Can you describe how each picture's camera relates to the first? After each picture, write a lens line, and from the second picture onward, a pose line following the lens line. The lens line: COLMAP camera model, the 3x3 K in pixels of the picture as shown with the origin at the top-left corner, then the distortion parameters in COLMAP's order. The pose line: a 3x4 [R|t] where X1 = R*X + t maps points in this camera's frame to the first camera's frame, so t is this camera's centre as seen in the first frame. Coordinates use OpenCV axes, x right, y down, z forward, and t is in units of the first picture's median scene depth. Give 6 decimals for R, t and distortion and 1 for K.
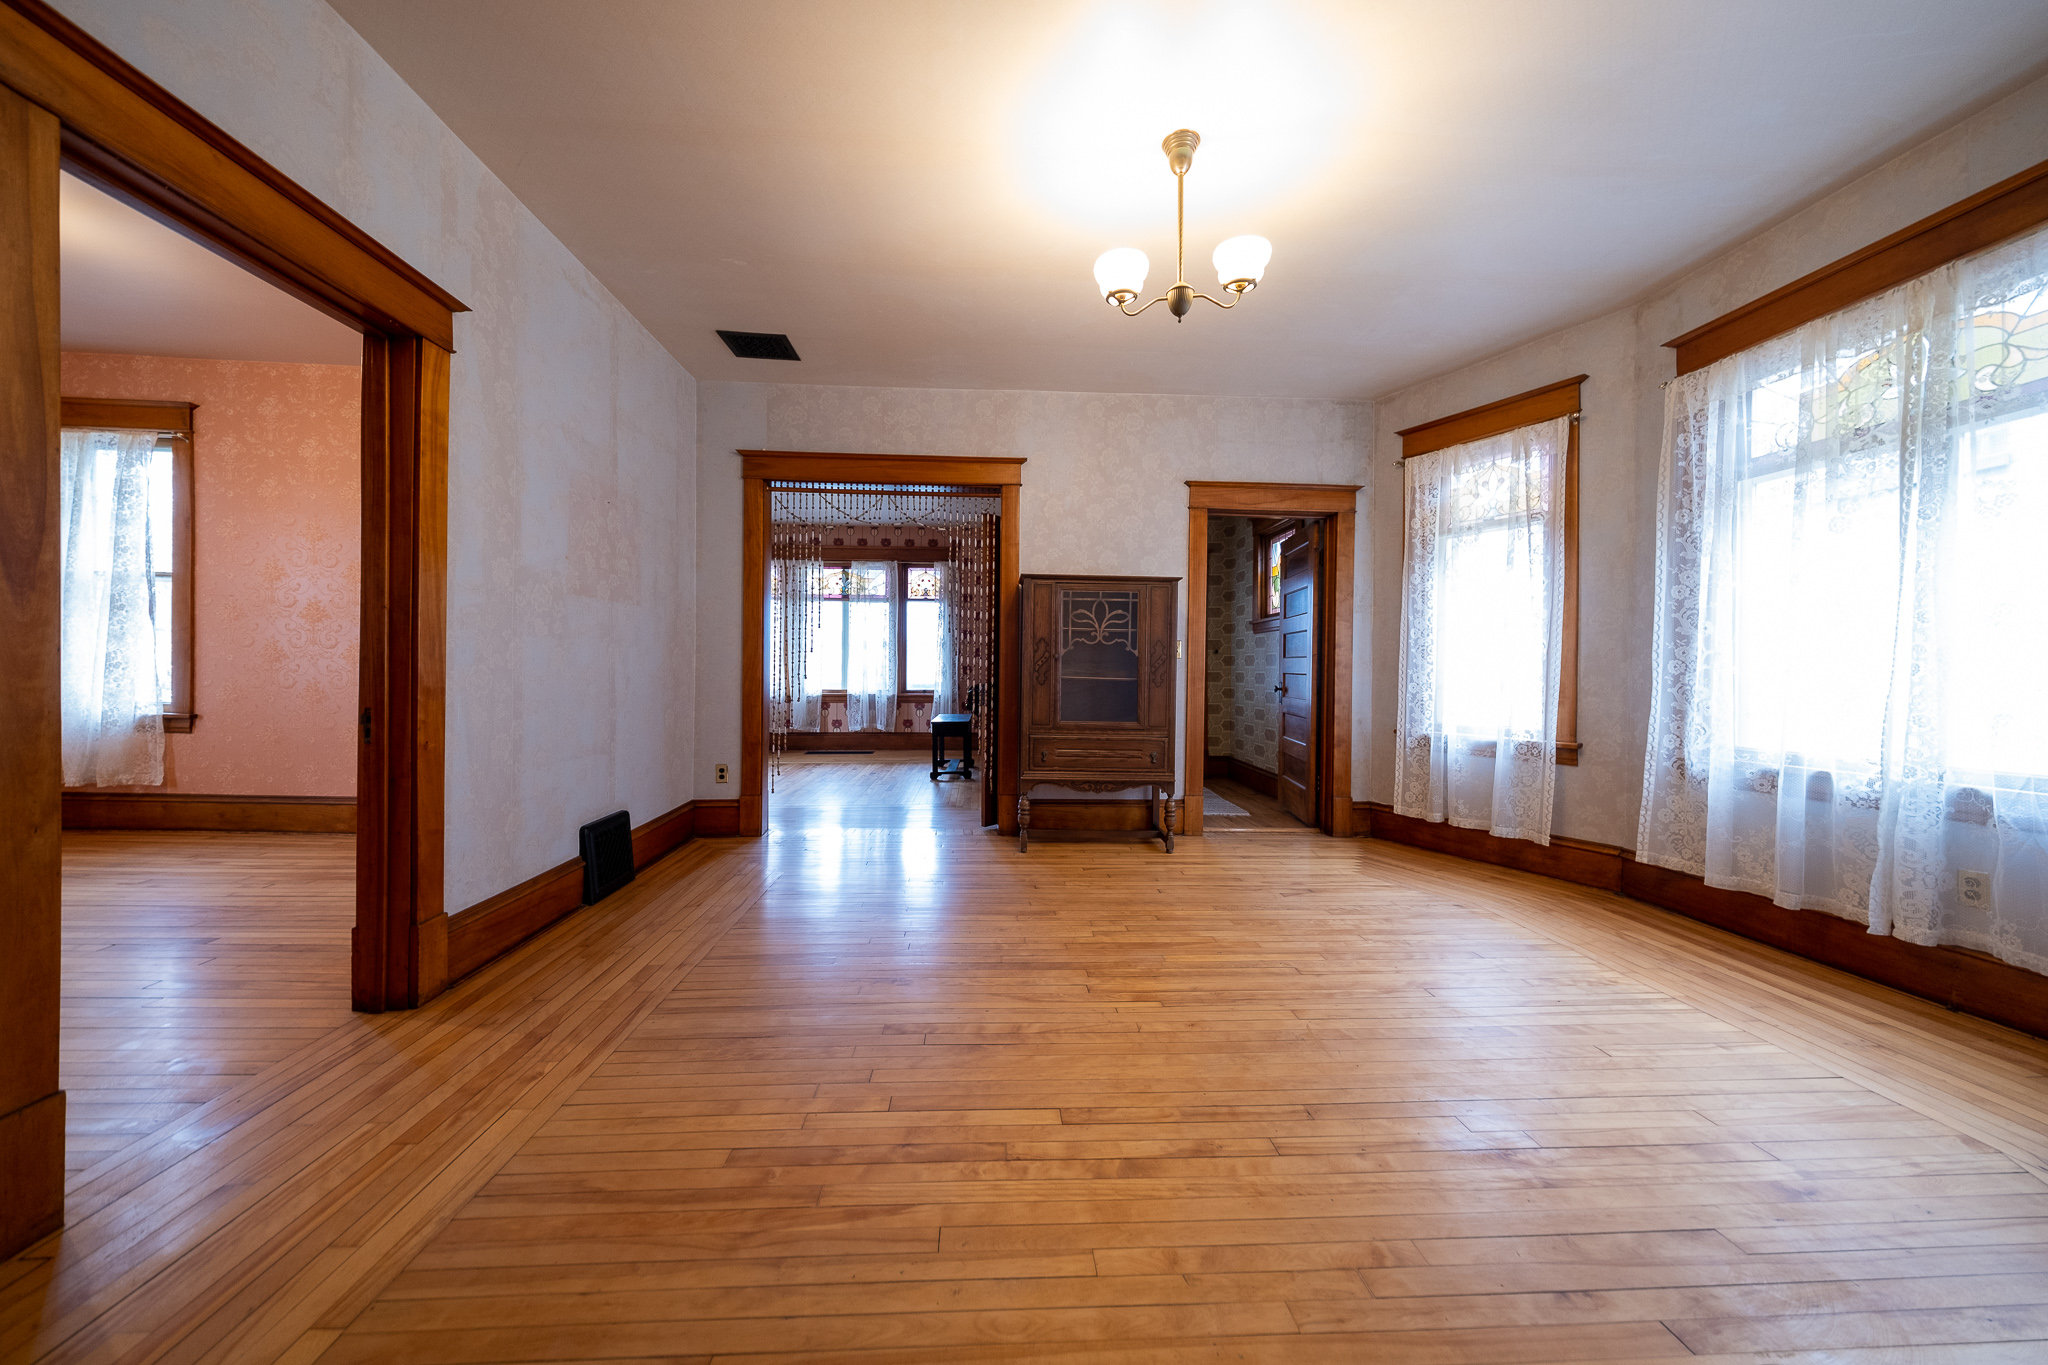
lens RADIAL K [[689.4, 0, 1015.3], [0, 689.4, 673.7], [0, 0, 1]] dist [0.008217, -0.001602]
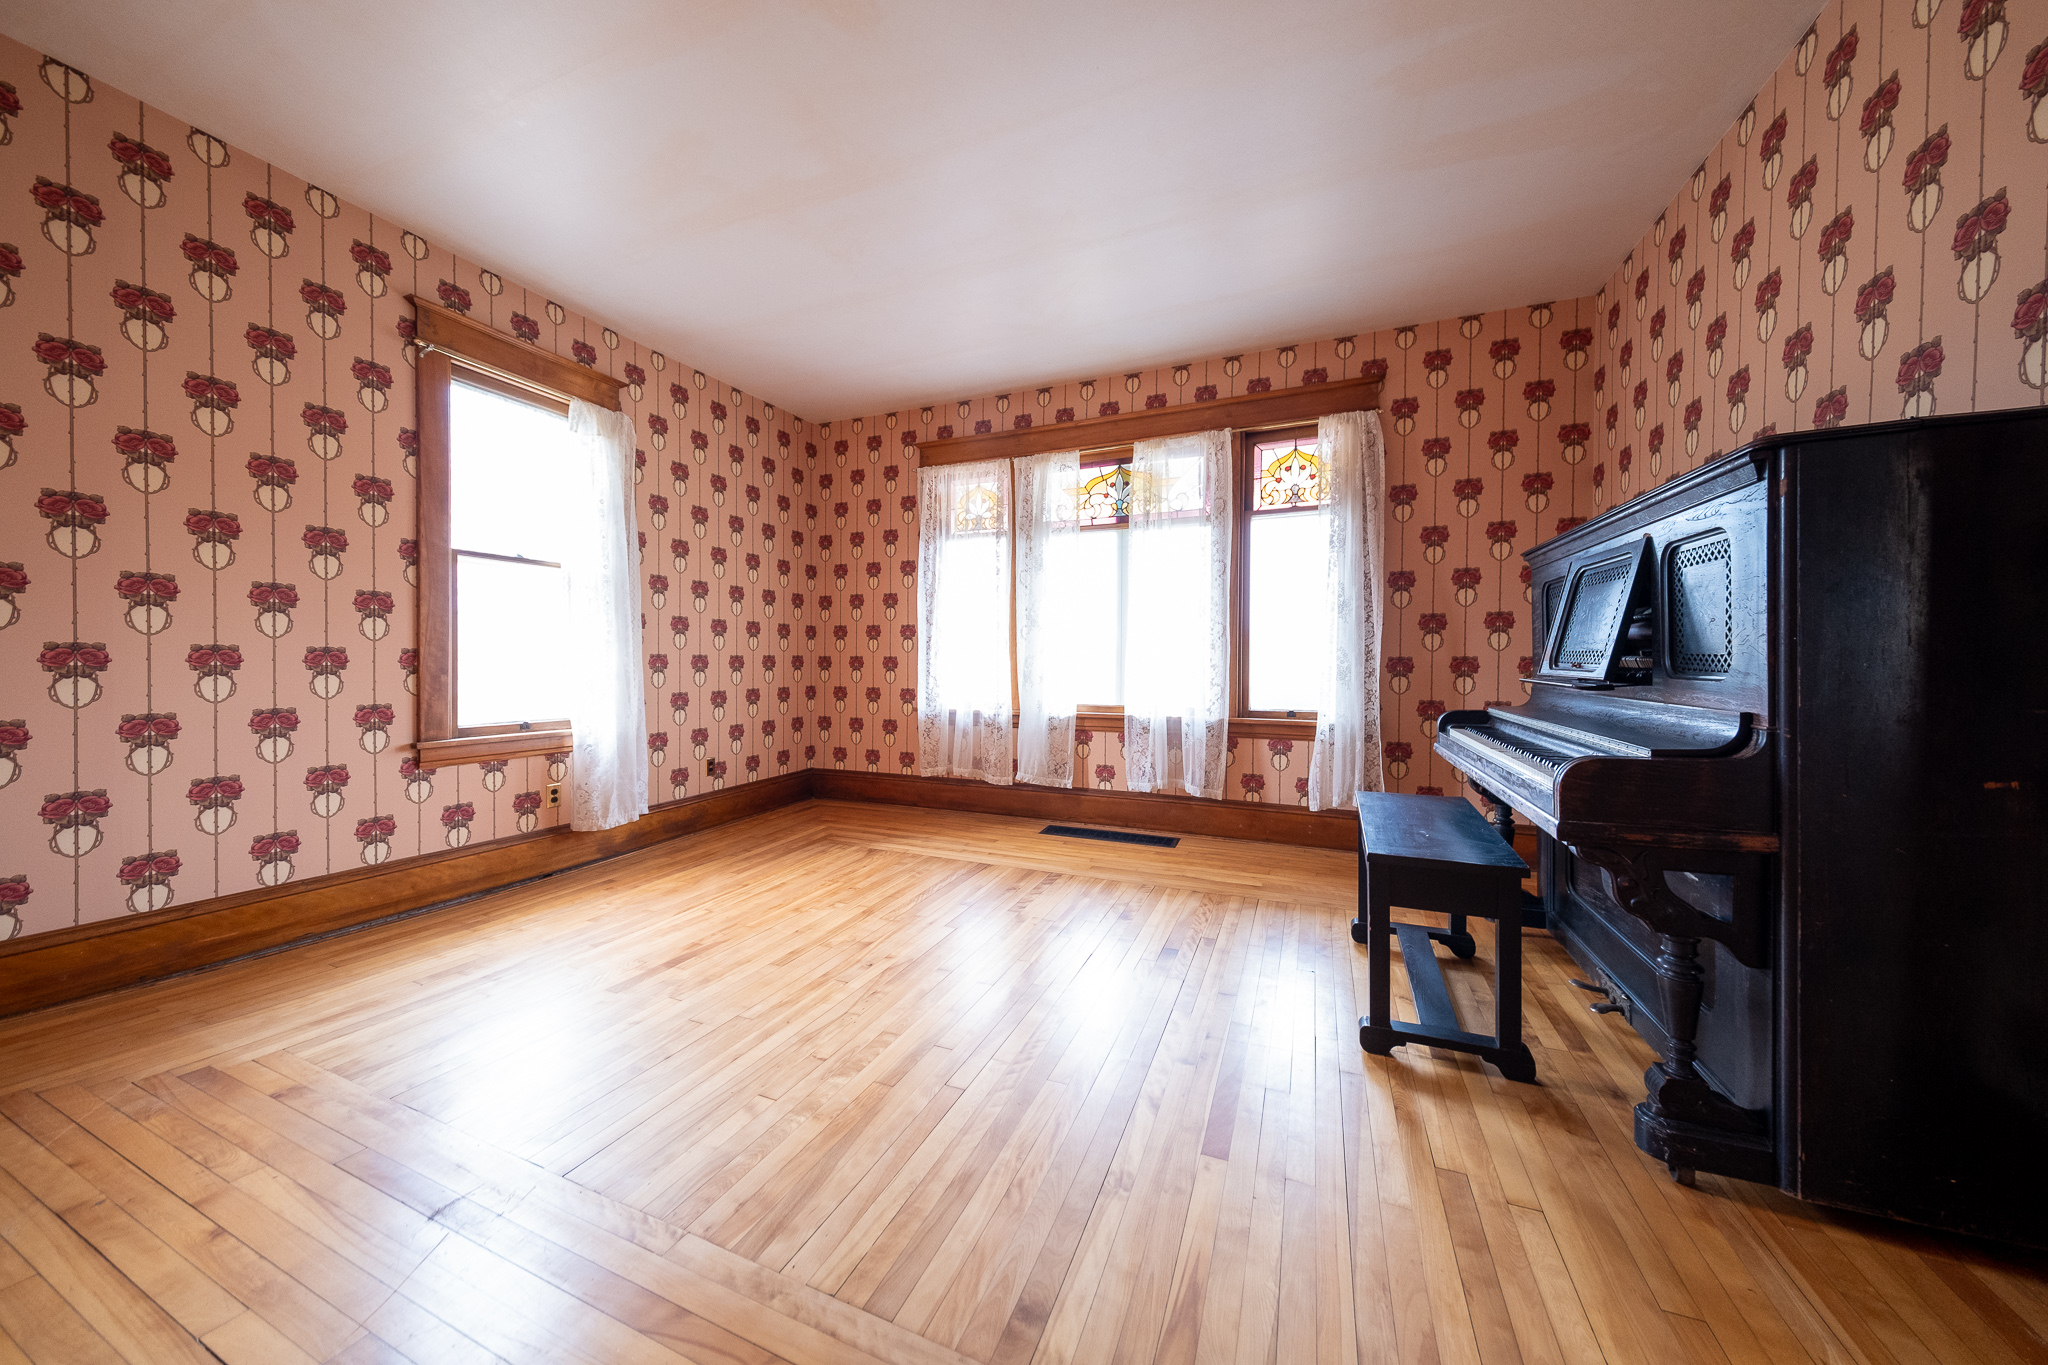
lens RADIAL K [[689.4, 0, 1019.9], [0, 689.4, 669.9], [0, 0, 1]] dist [0.008217, -0.001602]
pose [[0.899980, 0.003554, -0.435916, -0.196034], [-0.001763, 0.999988, 0.004514, -0.010021], [0.435927, -0.003294, 0.899976, 1.066461]]
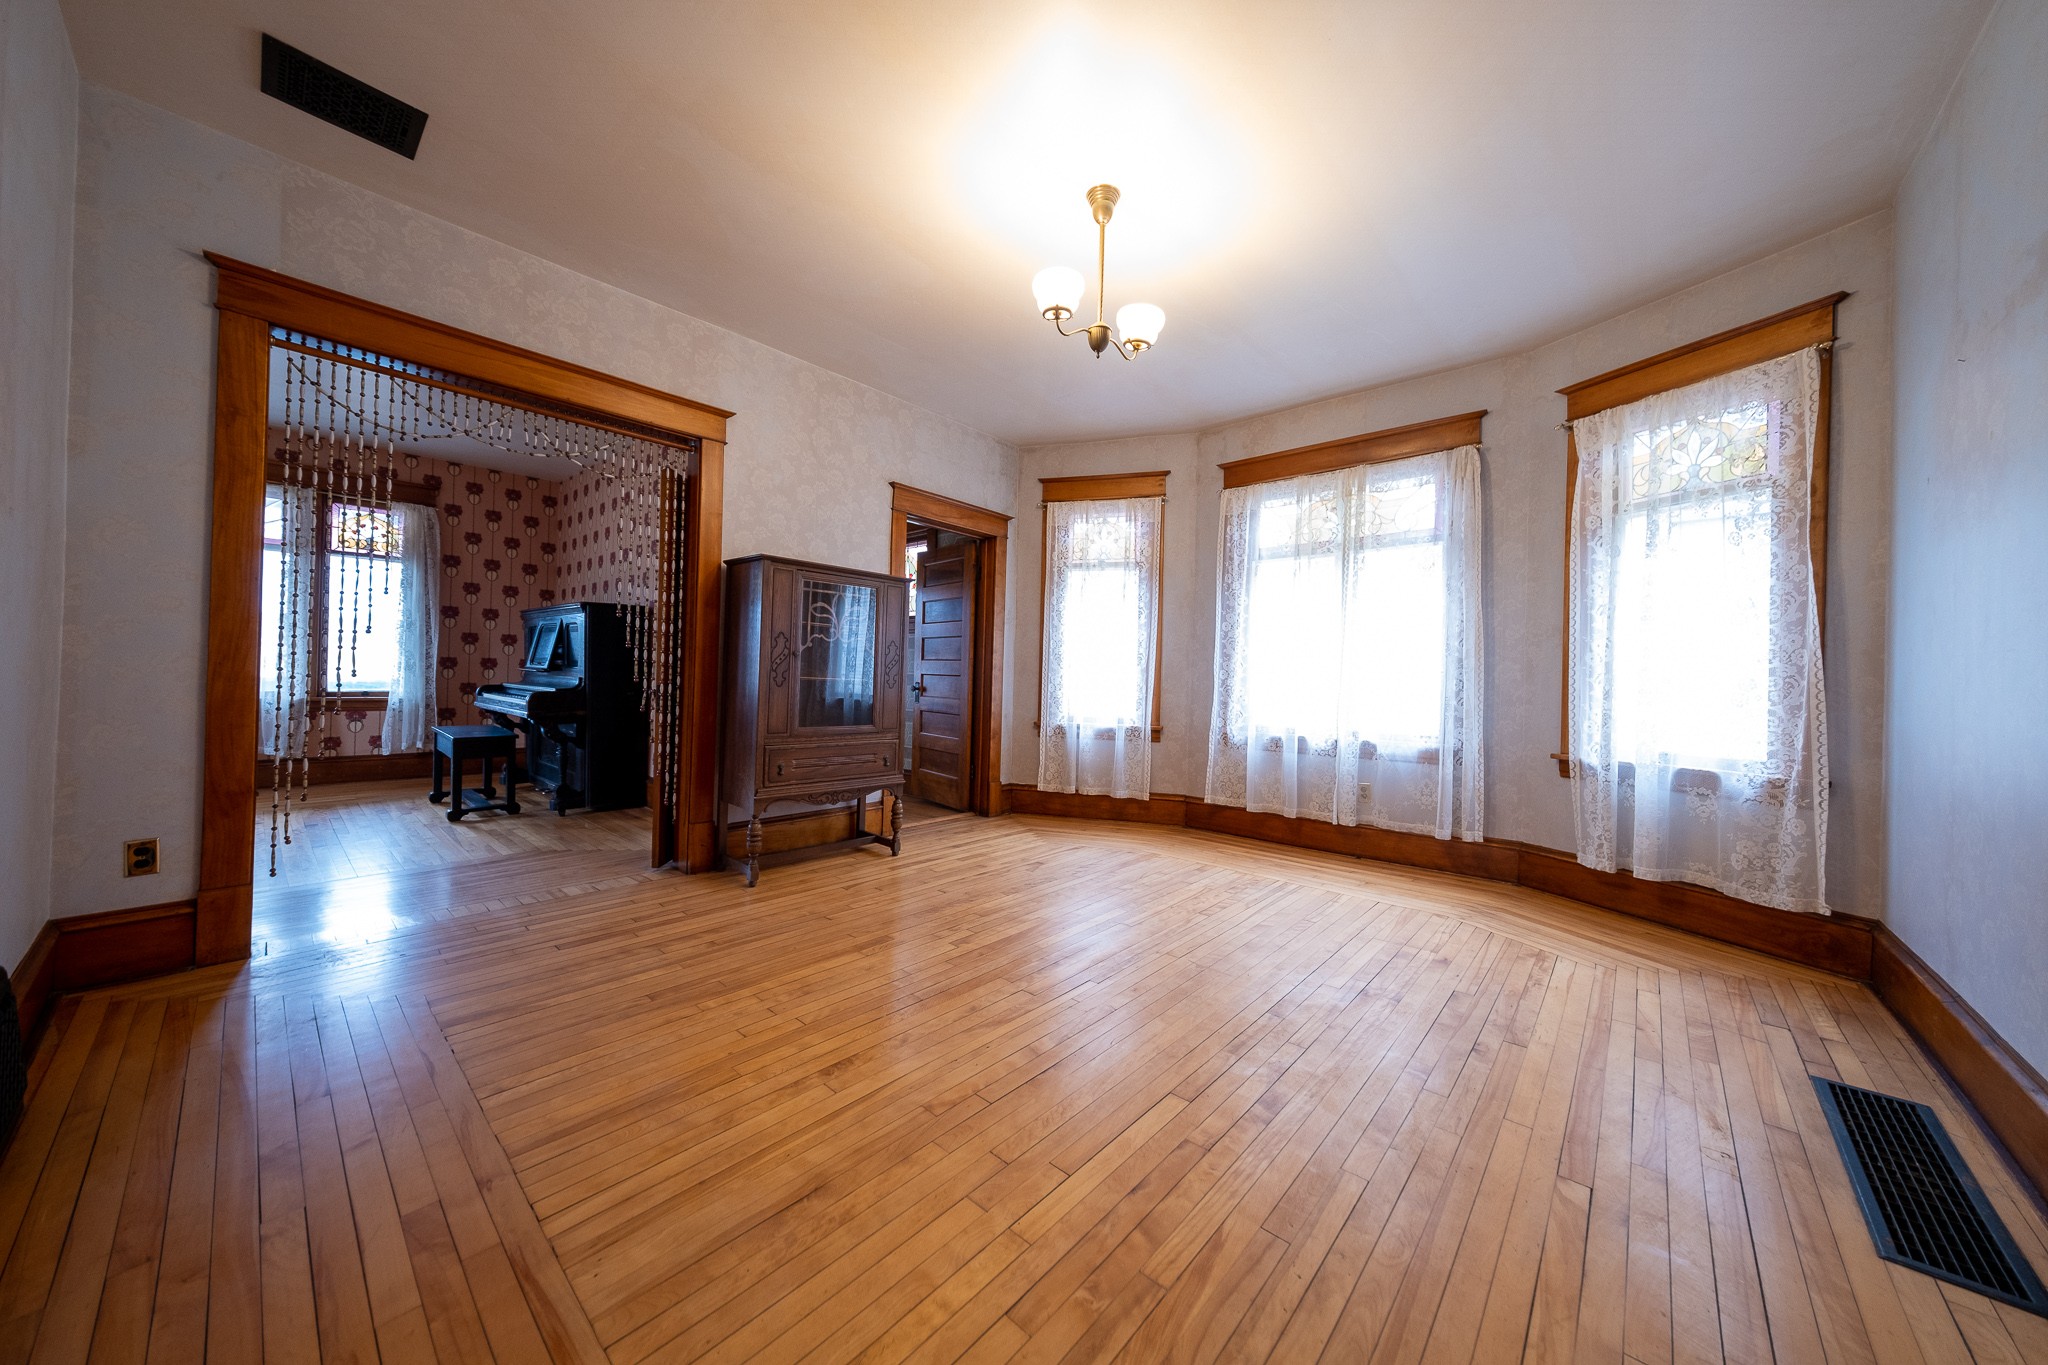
lens RADIAL K [[689.4, 0, 1015.9], [0, 689.4, 674.4], [0, 0, 1]] dist [0.008217, -0.001602]
pose [[0.707512, 0.010330, 0.706626, -0.332100], [-0.013623, 0.999907, -0.000977, -0.001743], [-0.706570, -0.008936, 0.707587, 0.165825]]
